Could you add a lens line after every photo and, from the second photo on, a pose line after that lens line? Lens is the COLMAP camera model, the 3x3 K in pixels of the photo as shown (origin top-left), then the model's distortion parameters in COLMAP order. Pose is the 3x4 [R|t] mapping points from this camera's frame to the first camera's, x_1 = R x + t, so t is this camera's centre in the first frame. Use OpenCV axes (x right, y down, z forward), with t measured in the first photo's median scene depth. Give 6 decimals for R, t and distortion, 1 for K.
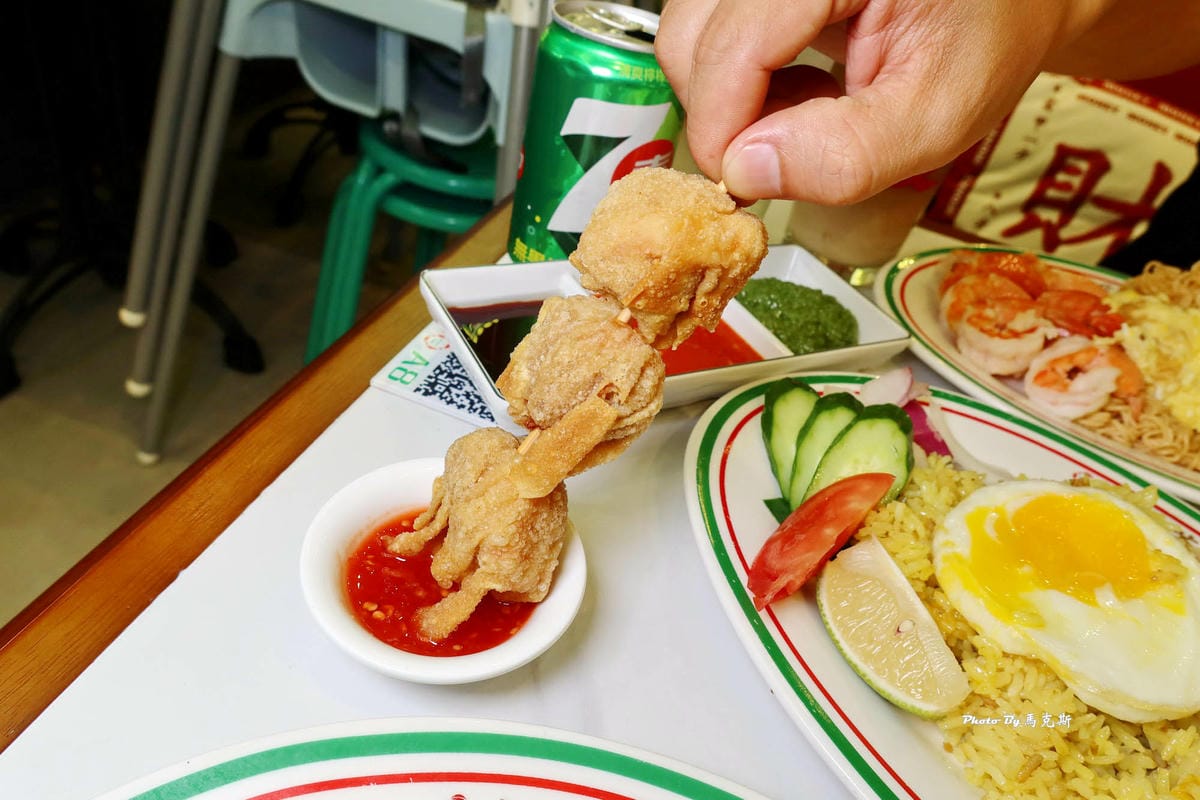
lens RADIAL K [[835.8, 0, 596.5], [0, 835.8, 386.9], [0, 0, 1]] dist [-0.007609, -0.001474]
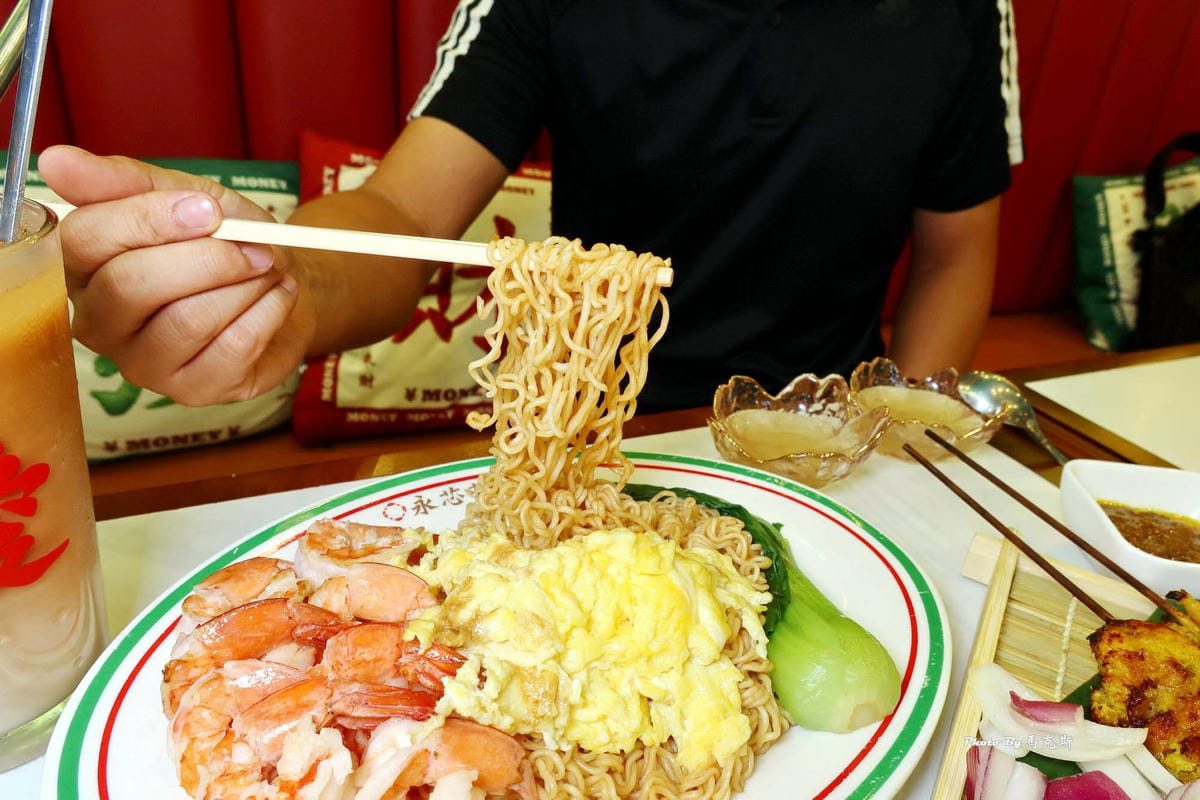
lens RADIAL K [[835.8, 0, 596.5], [0, 835.8, 386.9], [0, 0, 1]] dist [-0.007609, -0.001474]
pose [[0.746111, -0.424019, 0.513349, 0.494688], [0.470693, 0.881212, 0.043755, -0.226618], [-0.470922, 0.208984, 0.857064, 0.406966]]
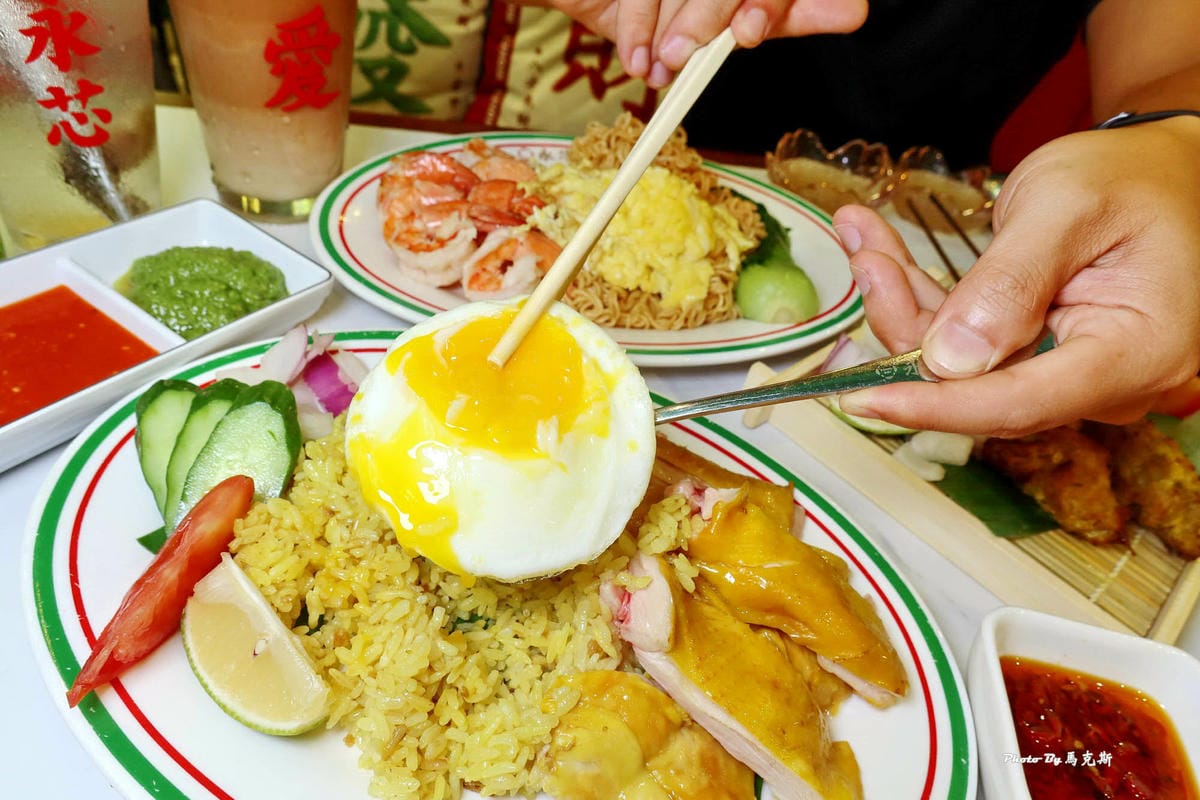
lens RADIAL K [[838.2, 0, 600.0], [0, 838.2, 400.0], [0, 0, 1]] dist [-0.008444, -0.002453]
pose [[0.896116, -0.321103, 0.306380, 0.316366], [0.271400, 0.942677, 0.194172, -0.030858], [-0.351166, -0.090850, 0.931895, 0.011152]]
